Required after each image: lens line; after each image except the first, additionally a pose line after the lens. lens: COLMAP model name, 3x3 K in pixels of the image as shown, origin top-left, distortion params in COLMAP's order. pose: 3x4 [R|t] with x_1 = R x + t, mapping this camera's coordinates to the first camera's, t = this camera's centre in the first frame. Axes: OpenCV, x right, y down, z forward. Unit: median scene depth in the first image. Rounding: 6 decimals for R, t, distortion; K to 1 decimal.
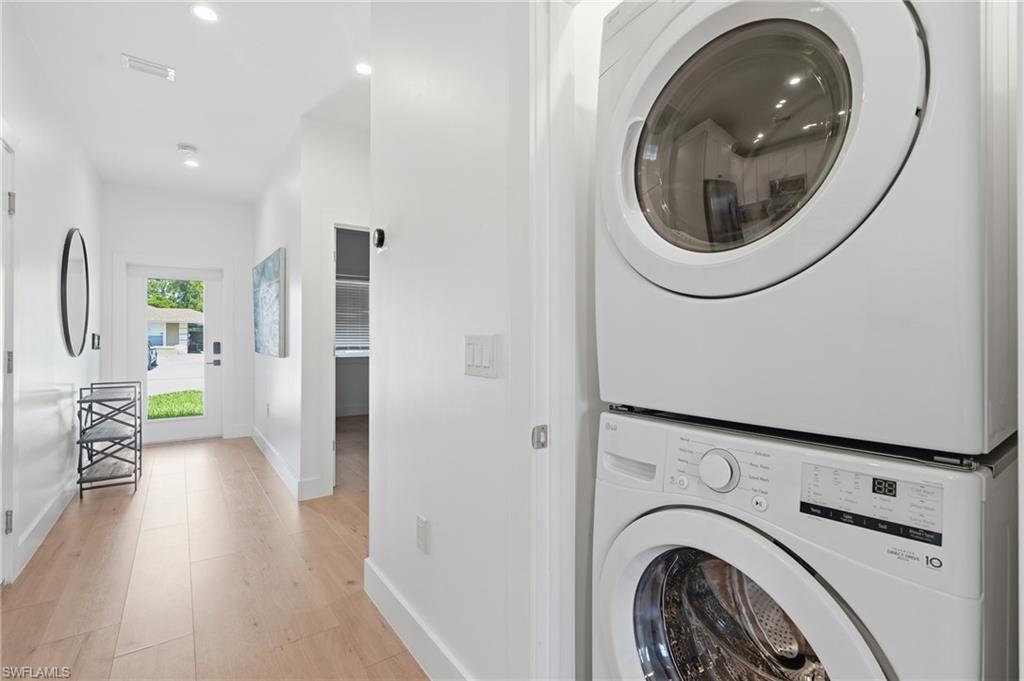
lens RADIAL K [[462.8, 0, 511.2], [0, 462.8, 334.1], [0, 0, 1]] dist [-0.000298, -0.002425]
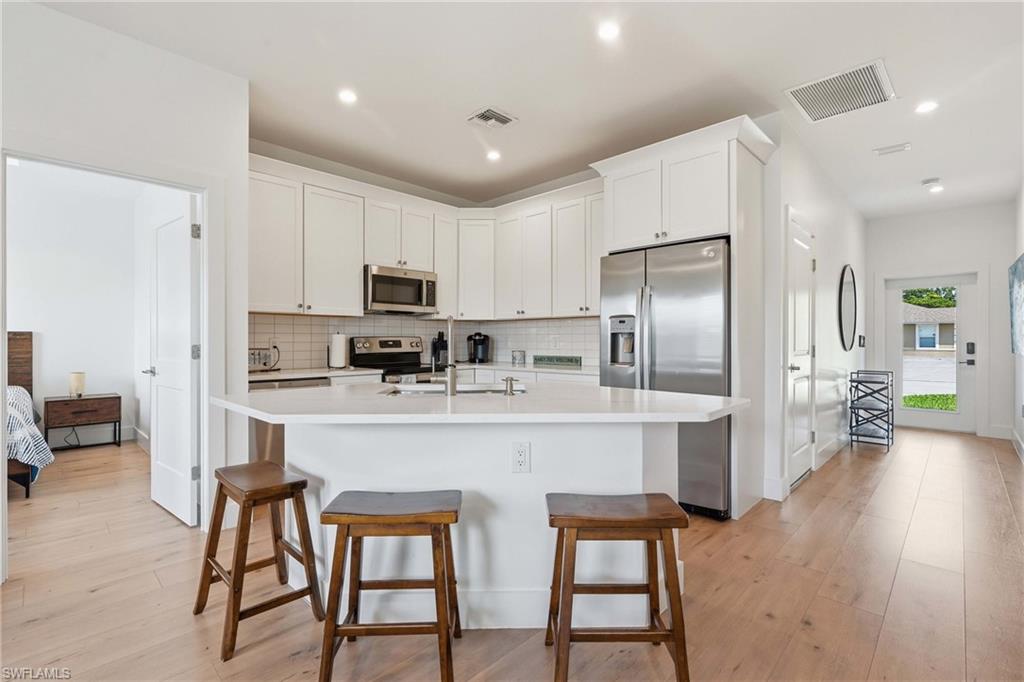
lens RADIAL K [[462.8, 0, 512.5], [0, 462.8, 340.0], [0, 0, 1]] dist [-0.000298, -0.002425]
pose [[0.178477, 0.001945, -0.983942, 0.314747], [0.007714, 0.999965, 0.003376, -0.000477], [0.983914, -0.008192, 0.178455, -0.313812]]
